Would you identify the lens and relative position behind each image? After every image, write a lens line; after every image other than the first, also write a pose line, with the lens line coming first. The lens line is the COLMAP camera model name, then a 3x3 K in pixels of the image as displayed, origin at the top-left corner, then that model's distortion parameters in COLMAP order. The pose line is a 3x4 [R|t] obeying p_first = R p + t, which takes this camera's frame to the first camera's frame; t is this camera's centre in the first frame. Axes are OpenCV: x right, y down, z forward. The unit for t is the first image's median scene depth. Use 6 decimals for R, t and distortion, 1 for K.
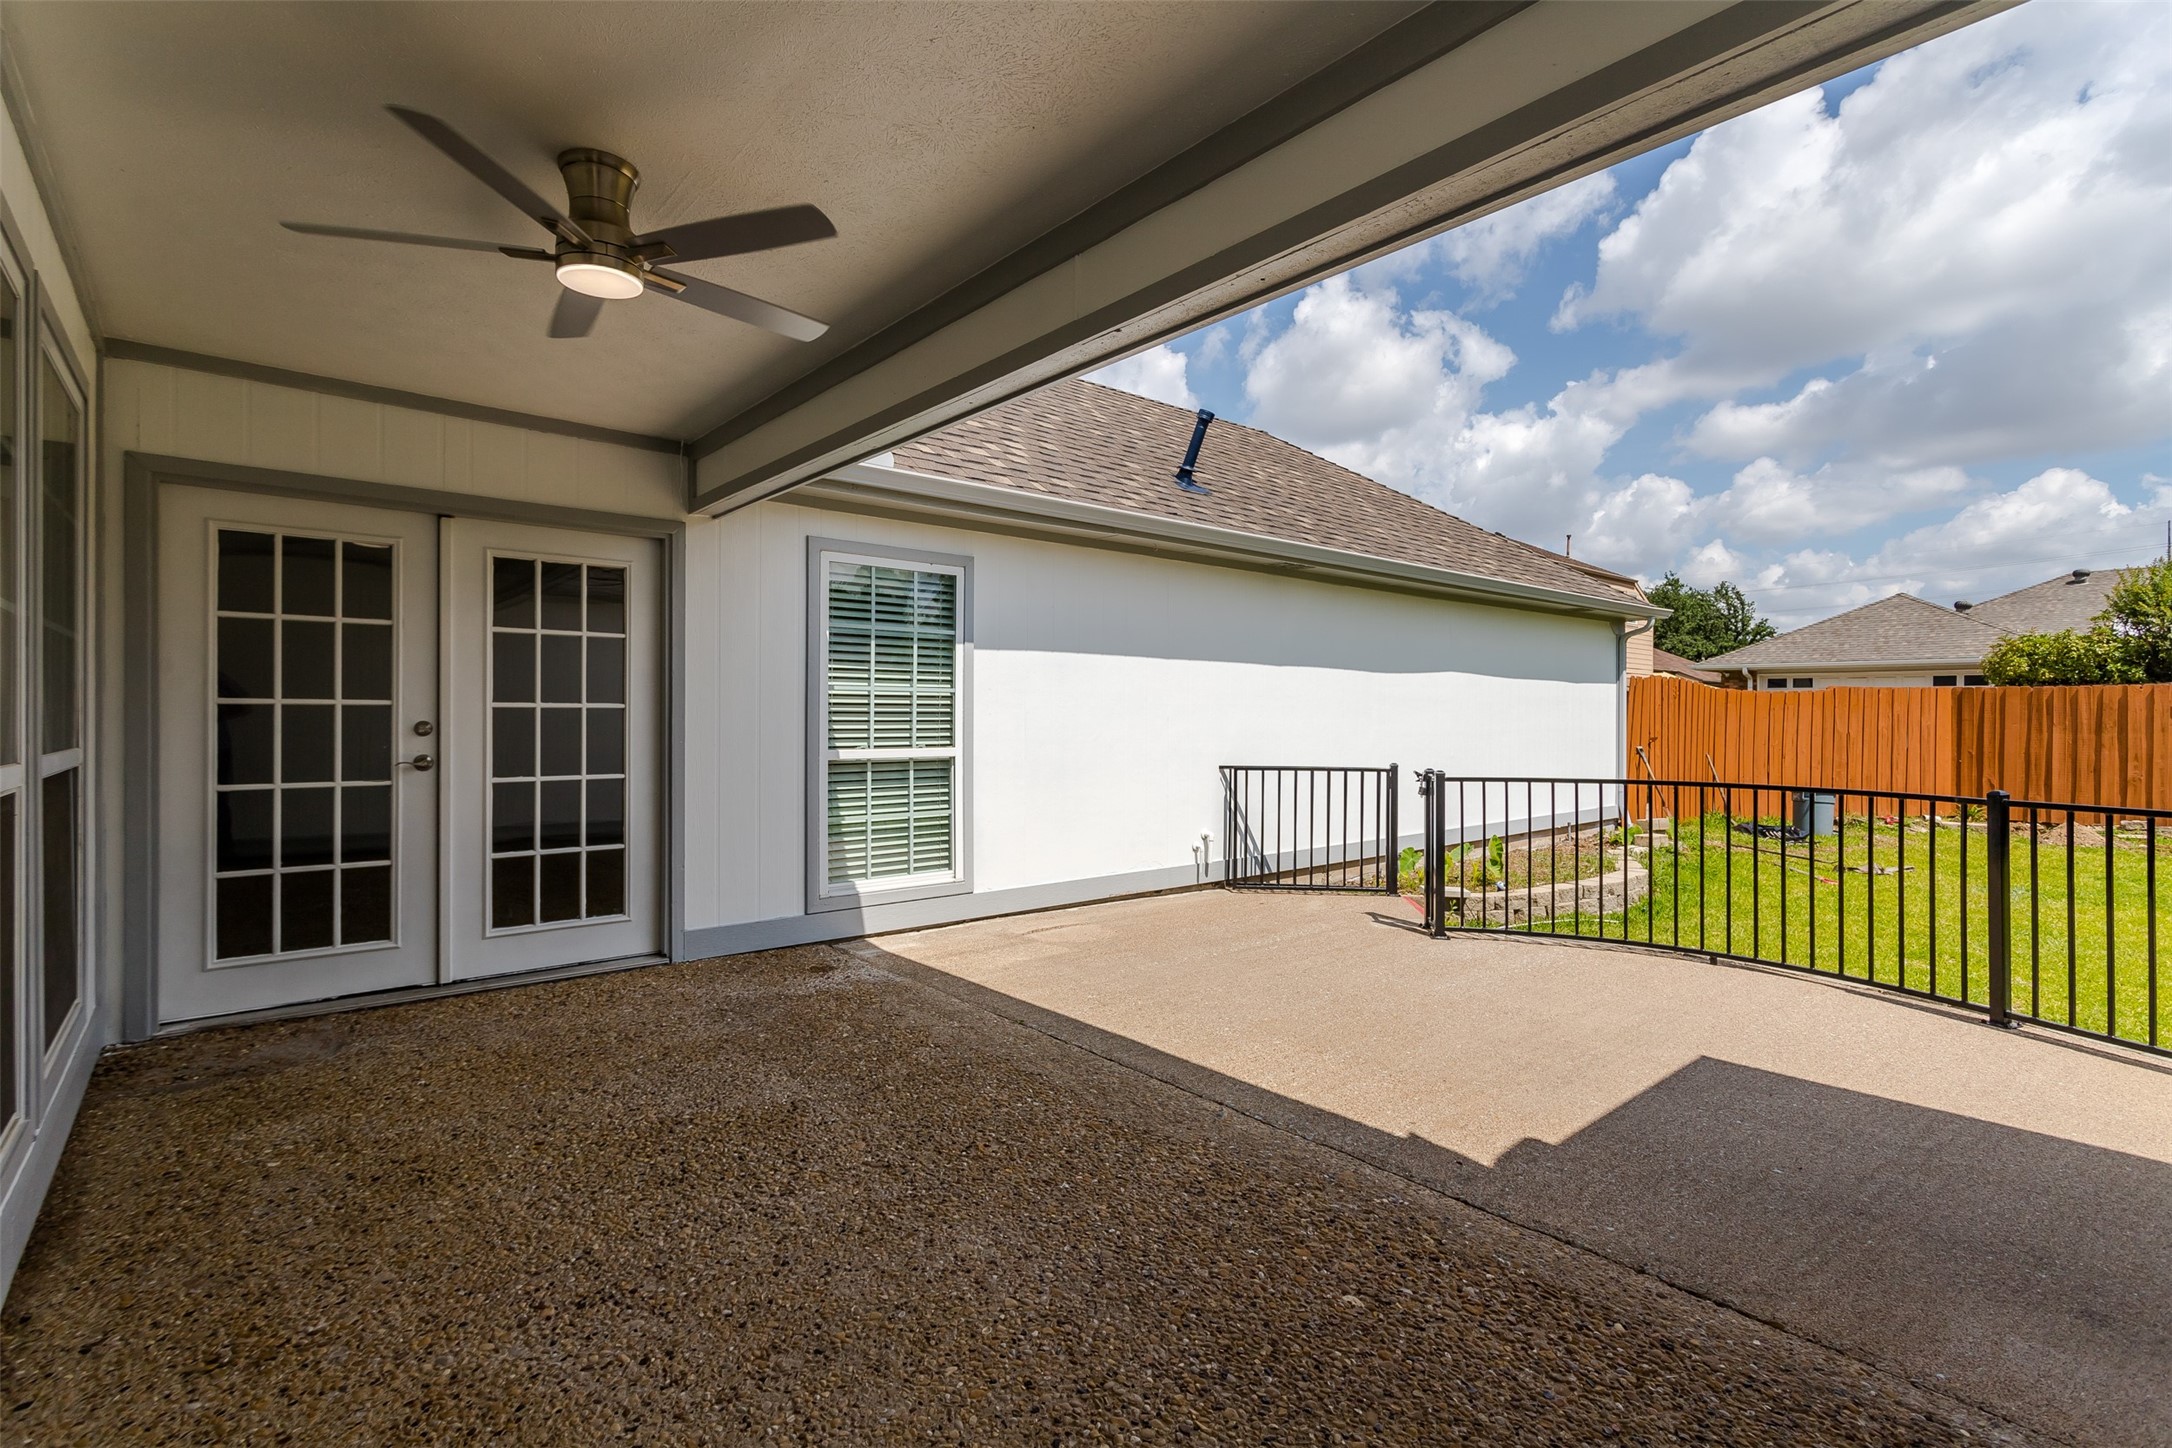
lens RADIAL K [[1068.3, 0, 1086.7], [0, 1068.3, 733.2], [0, 0, 1]] dist [0.002530, 0.000398]
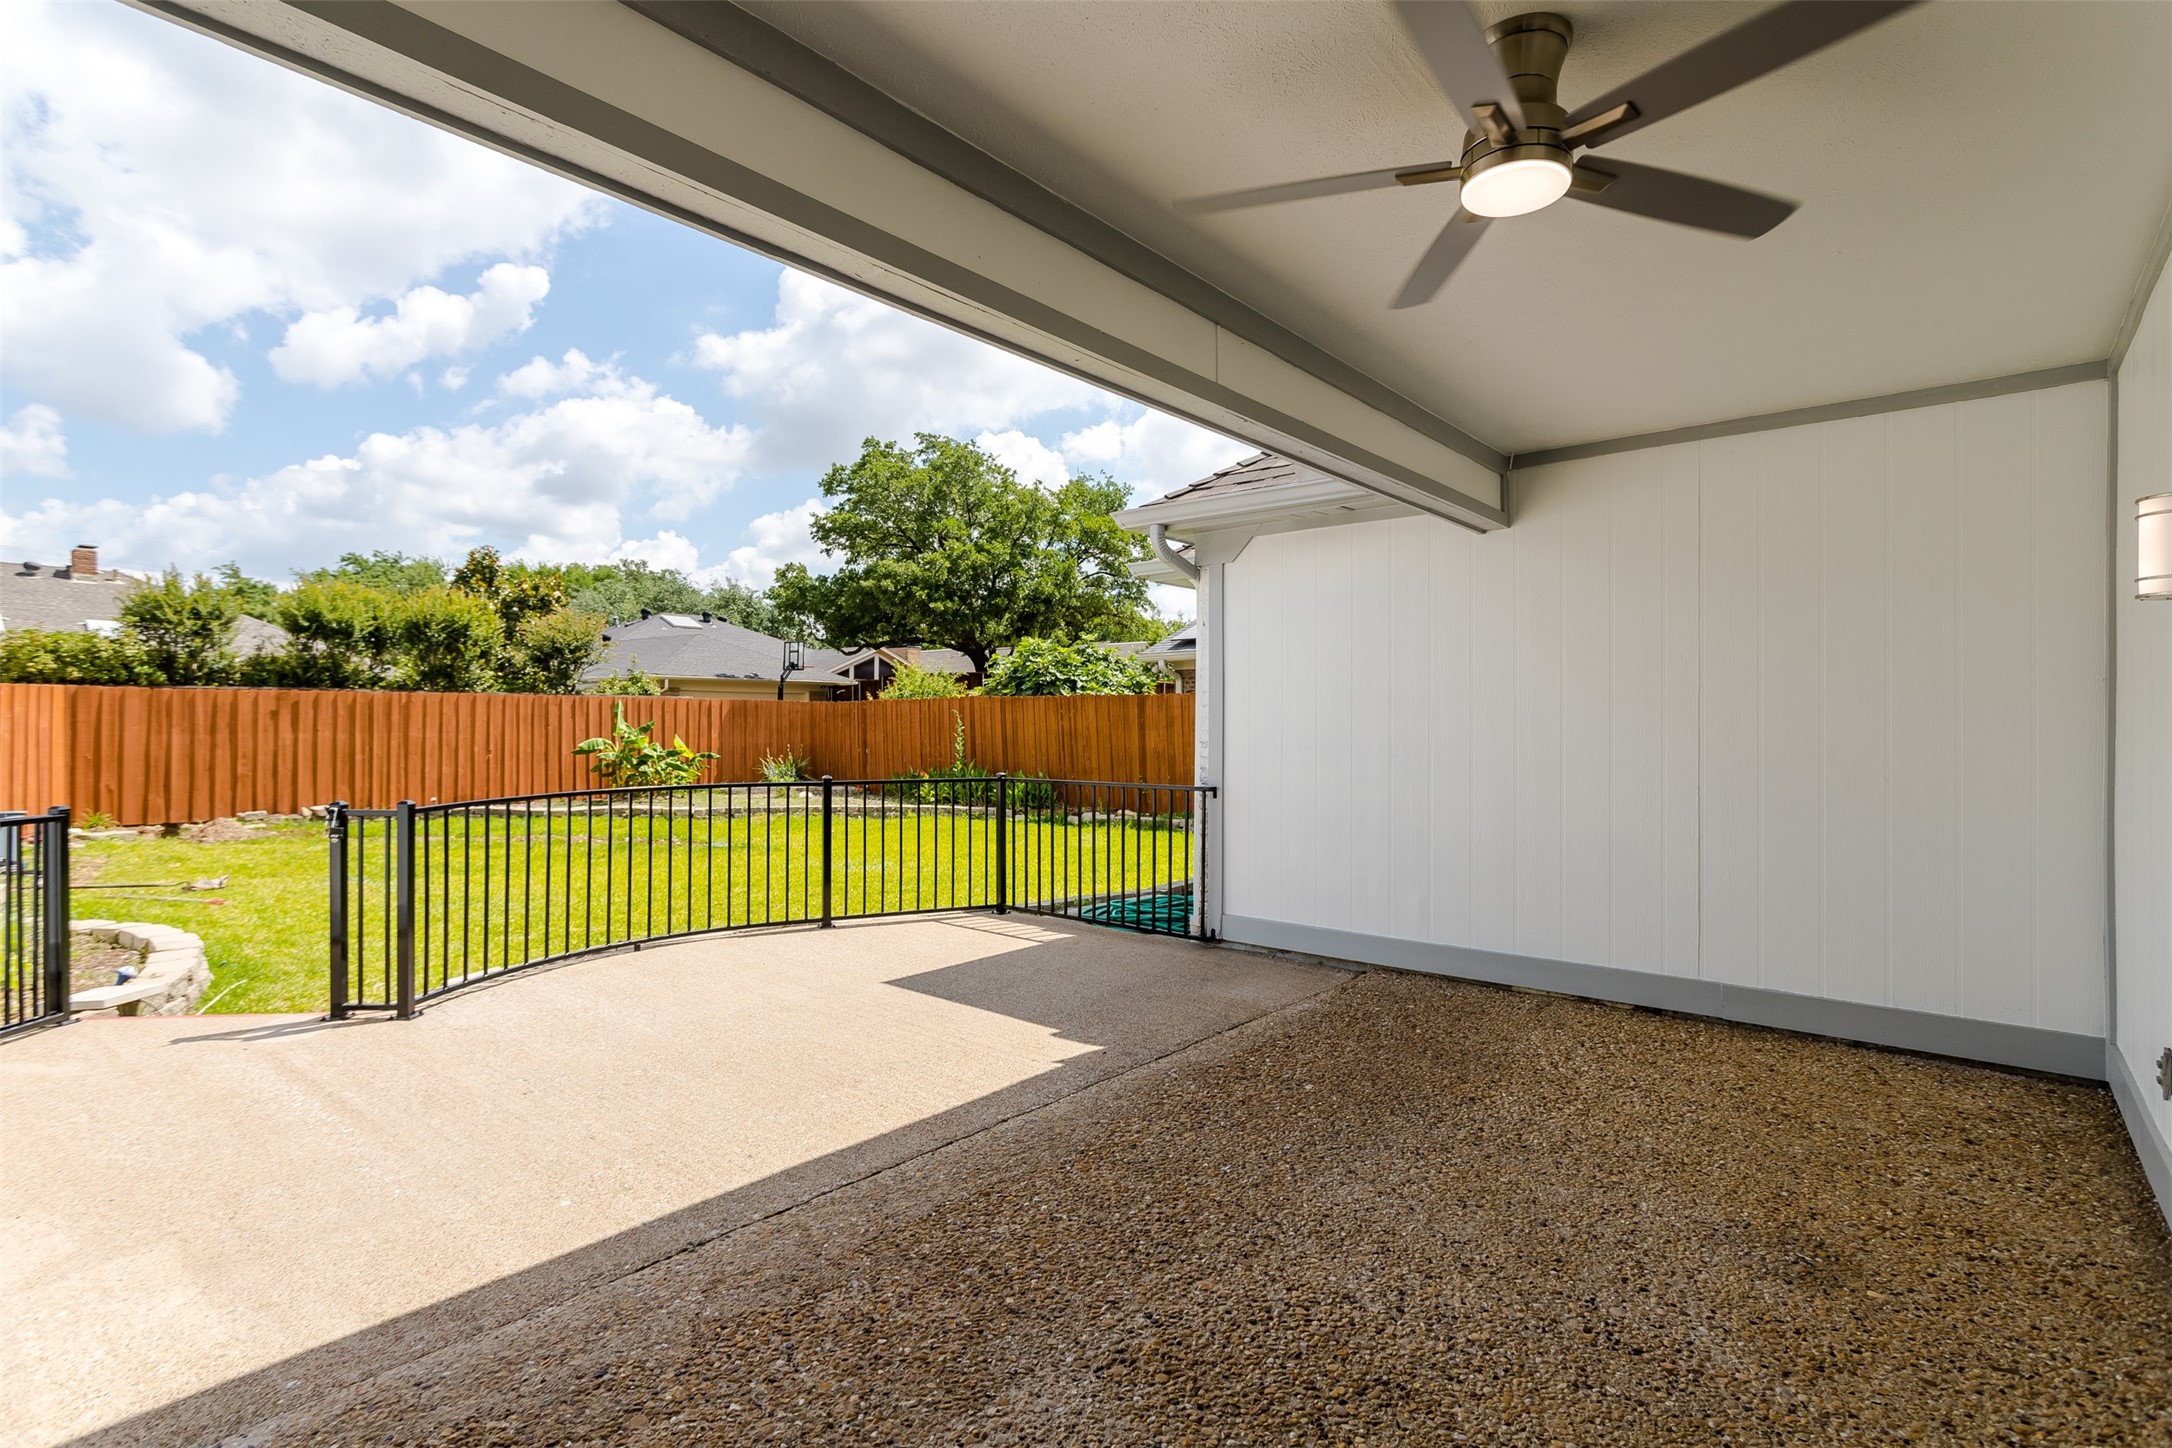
lens RADIAL K [[1068.3, 0, 1086.7], [0, 1068.3, 733.2], [0, 0, 1]] dist [0.002530, 0.000398]
pose [[-0.208594, -0.015959, 0.977872, -0.772928], [0.007508, 0.999811, 0.017919, -0.036184], [-0.977974, 0.011080, -0.208434, 0.989548]]
